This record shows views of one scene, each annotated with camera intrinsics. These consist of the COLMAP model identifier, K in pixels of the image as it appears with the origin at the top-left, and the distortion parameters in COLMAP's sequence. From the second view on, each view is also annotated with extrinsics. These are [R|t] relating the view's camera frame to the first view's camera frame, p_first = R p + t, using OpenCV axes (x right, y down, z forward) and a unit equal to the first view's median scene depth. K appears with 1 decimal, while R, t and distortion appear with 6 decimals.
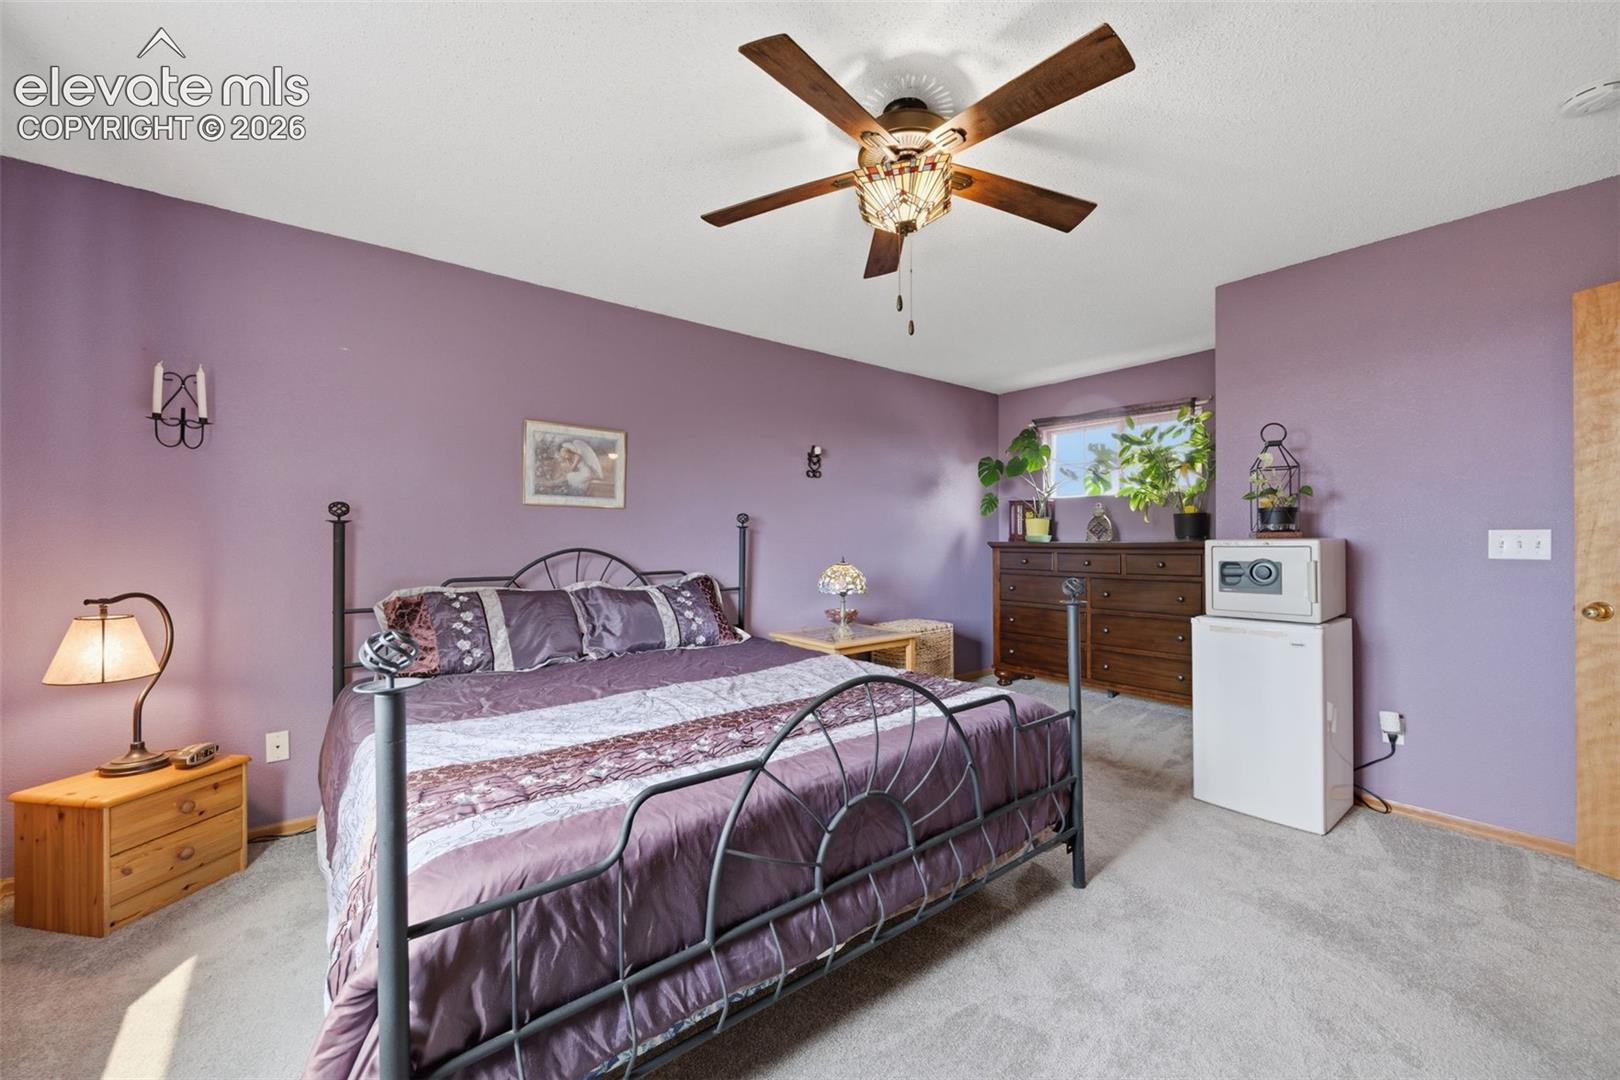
lens RADIAL K [[618.6, 0, 809.7], [0, 618.6, 534.7], [0, 0, 1]] dist [-0.001288, -0.000064]
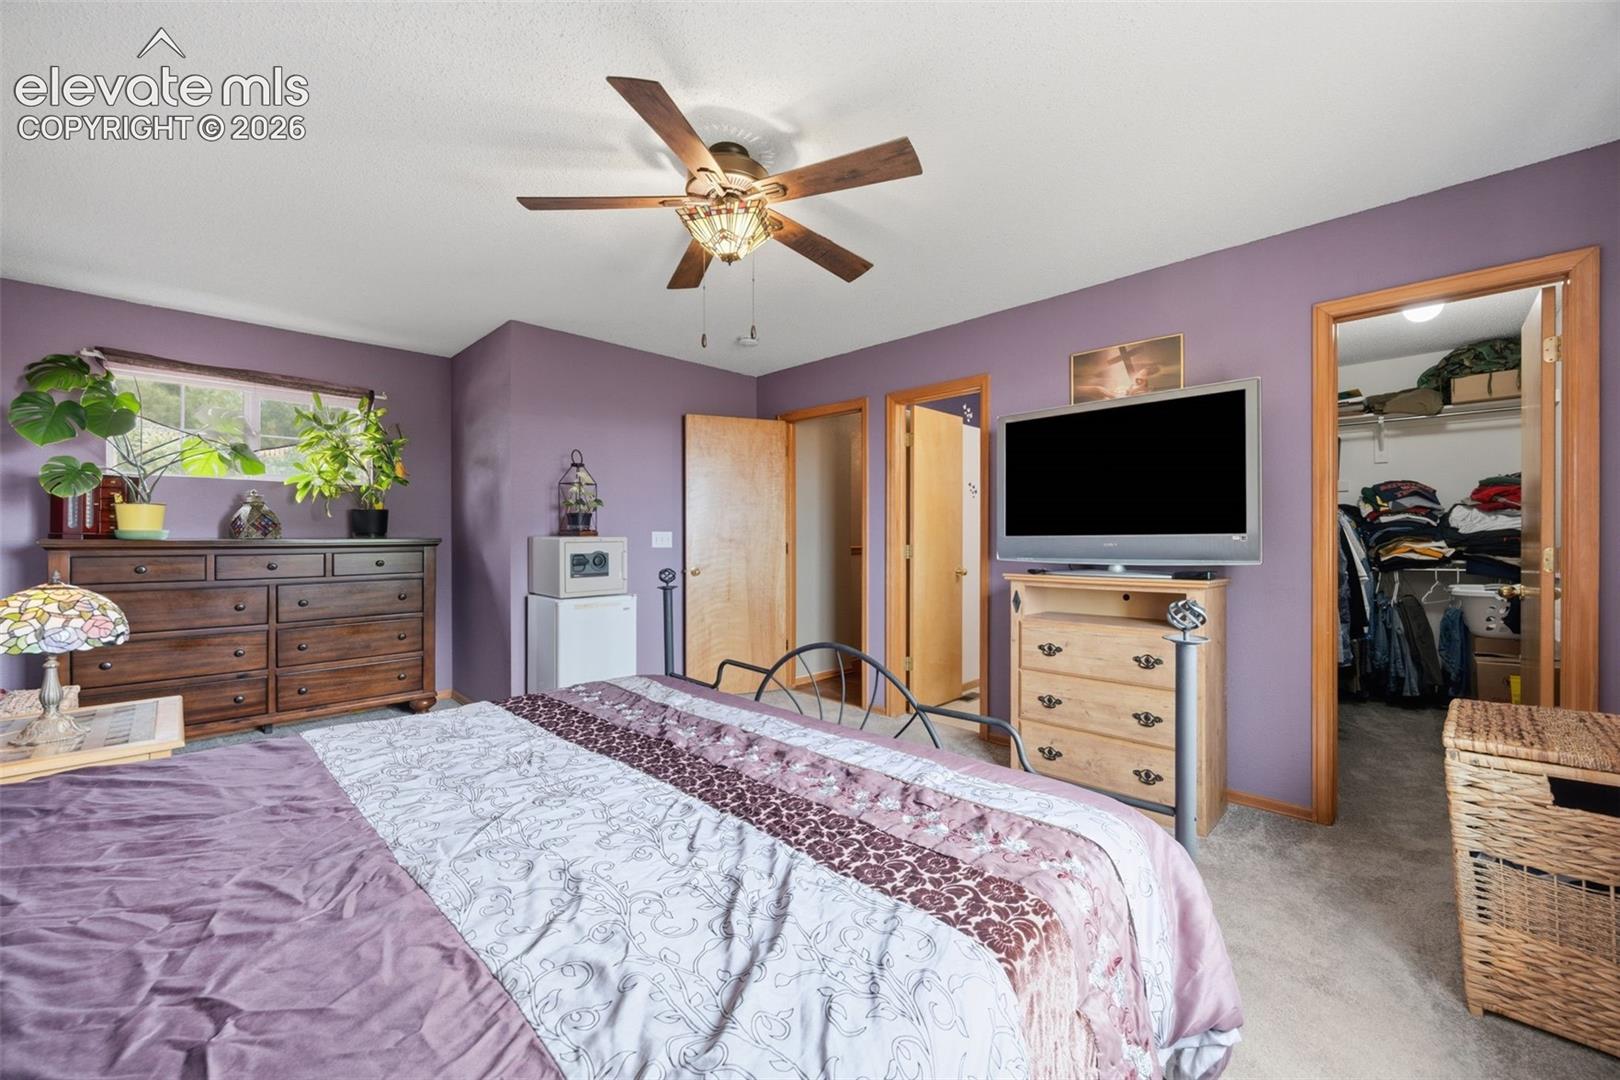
lens RADIAL K [[618.6, 0, 809.7], [0, 618.6, 534.7], [0, 0, 1]] dist [-0.001288, -0.000064]
pose [[-0.108018, 0.003412, 0.994143, -0.747115], [-0.007407, 0.999964, -0.004237, 0.005983], [-0.994121, -0.007822, -0.107989, 0.747273]]
